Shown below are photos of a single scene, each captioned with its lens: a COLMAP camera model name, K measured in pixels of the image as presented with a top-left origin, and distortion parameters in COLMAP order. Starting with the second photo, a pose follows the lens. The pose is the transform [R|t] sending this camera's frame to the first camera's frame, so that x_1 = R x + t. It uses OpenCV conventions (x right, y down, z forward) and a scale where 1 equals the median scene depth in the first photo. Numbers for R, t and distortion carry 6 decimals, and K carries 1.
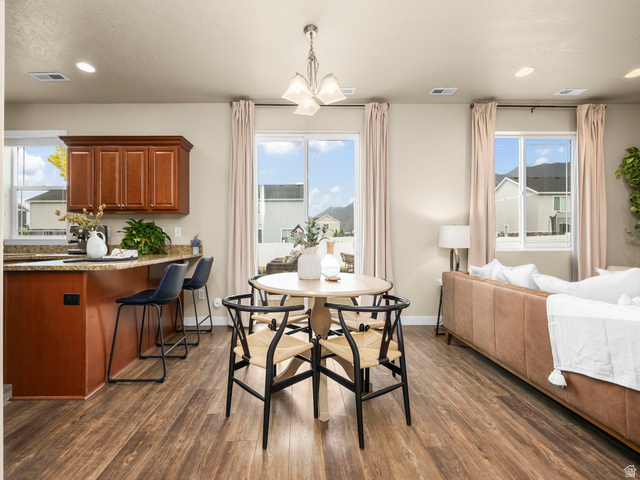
lens RADIAL K [[273.4, 0, 294.0], [0, 273.4, 237.4], [0, 0, 1]] dist [-0.000968, -0.000752]
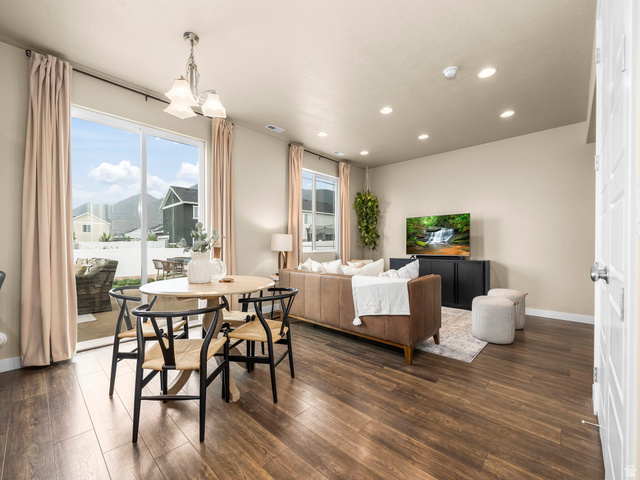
lens RADIAL K [[273.4, 0, 314.8], [0, 273.4, 242.7], [0, 0, 1]] dist [-0.000968, -0.000752]
pose [[0.692067, 0.004310, 0.721820, -0.349133], [-0.005750, 0.999983, -0.000458, -0.002206], [-0.721810, -0.003834, 0.692081, -0.032308]]
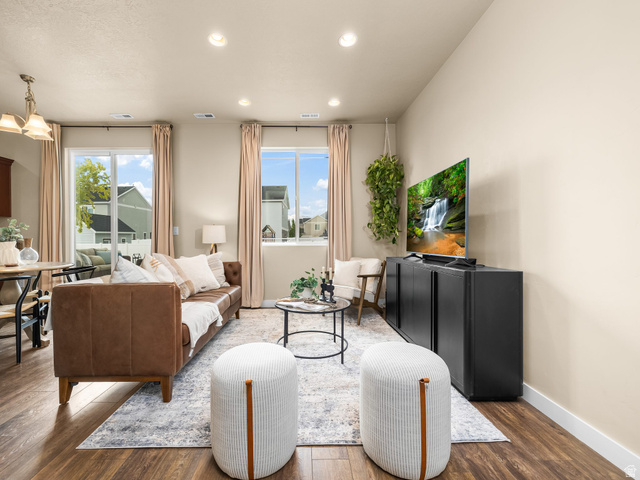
lens RADIAL K [[273.4, 0, 304.5], [0, 273.4, 238.0], [0, 0, 1]] dist [-0.000968, -0.000752]
pose [[0.999947, -0.007869, 0.006614, 1.366150], [0.007878, 0.999968, -0.001243, 0.023026], [-0.006604, 0.001295, 0.999977, -0.314110]]
